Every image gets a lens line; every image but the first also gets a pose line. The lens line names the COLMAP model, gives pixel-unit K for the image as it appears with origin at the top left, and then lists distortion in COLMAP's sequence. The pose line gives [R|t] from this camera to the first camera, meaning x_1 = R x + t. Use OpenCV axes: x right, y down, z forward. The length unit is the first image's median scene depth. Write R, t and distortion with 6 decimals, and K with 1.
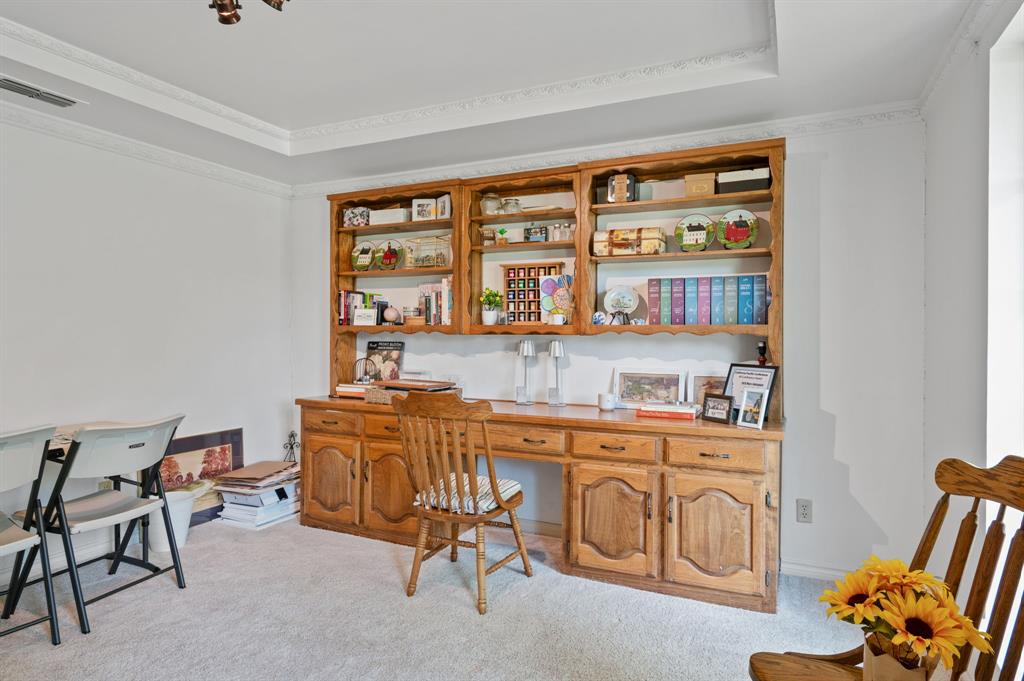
lens RADIAL K [[597.1, 0, 511.8], [0, 597.1, 341.6], [0, 0, 1]] dist [-0.002259, 0.003227]
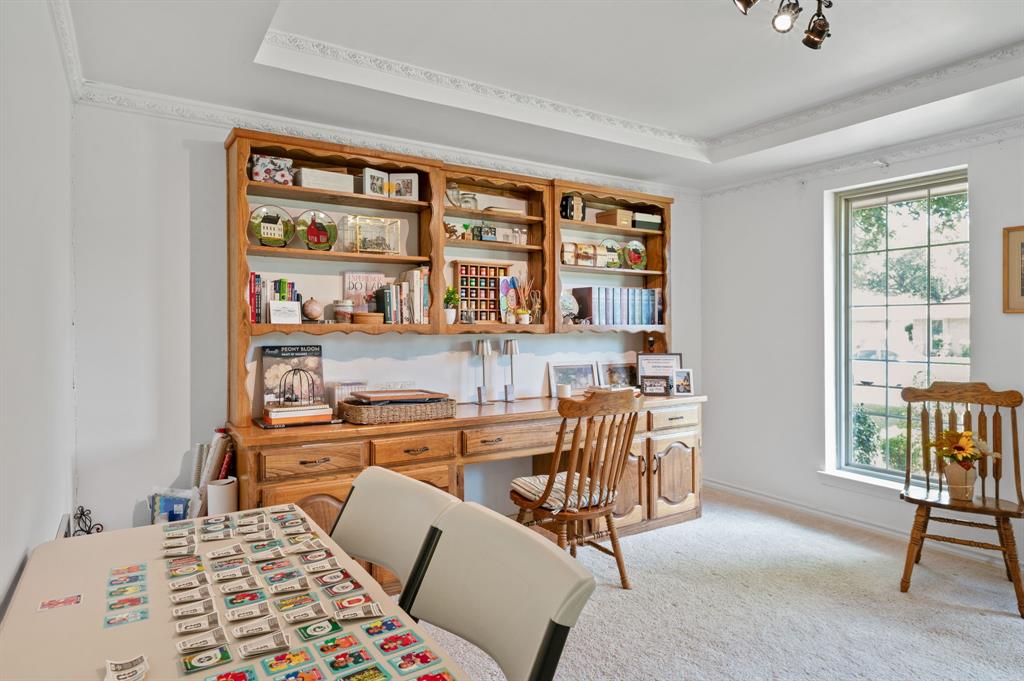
lens RADIAL K [[597.1, 0, 514.6], [0, 597.1, 332.7], [0, 0, 1]] dist [-0.002259, 0.003227]
pose [[0.534067, -0.009667, 0.845387, -0.777642], [0.017554, 0.999846, 0.000344, -0.013004], [-0.845260, 0.014656, 0.534154, 0.422367]]
